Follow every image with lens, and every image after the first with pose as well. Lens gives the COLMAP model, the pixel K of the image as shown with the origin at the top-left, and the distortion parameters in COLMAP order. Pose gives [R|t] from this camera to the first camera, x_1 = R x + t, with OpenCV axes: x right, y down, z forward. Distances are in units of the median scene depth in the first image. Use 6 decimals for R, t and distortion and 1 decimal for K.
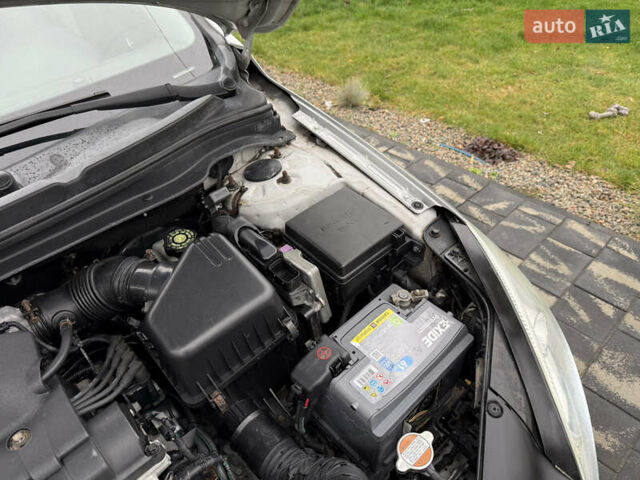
lens RADIAL K [[447.6, 0, 321.8], [0, 447.6, 241.7], [0, 0, 1]] dist [0.079636, -0.142919]
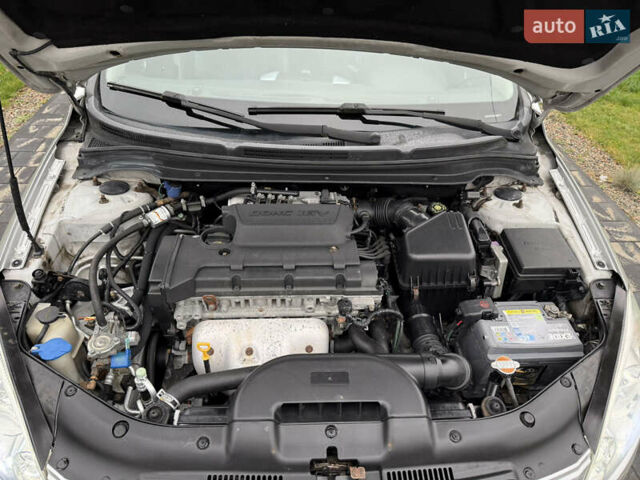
lens RADIAL K [[447.6, 0, 321.8], [0, 447.6, 241.7], [0, 0, 1]] dist [0.079636, -0.142919]
pose [[0.766996, 0.476273, -0.429977, 0.123252], [-0.489506, 0.867569, 0.087796, 0.159196], [0.414850, 0.143138, 0.898561, -0.618309]]
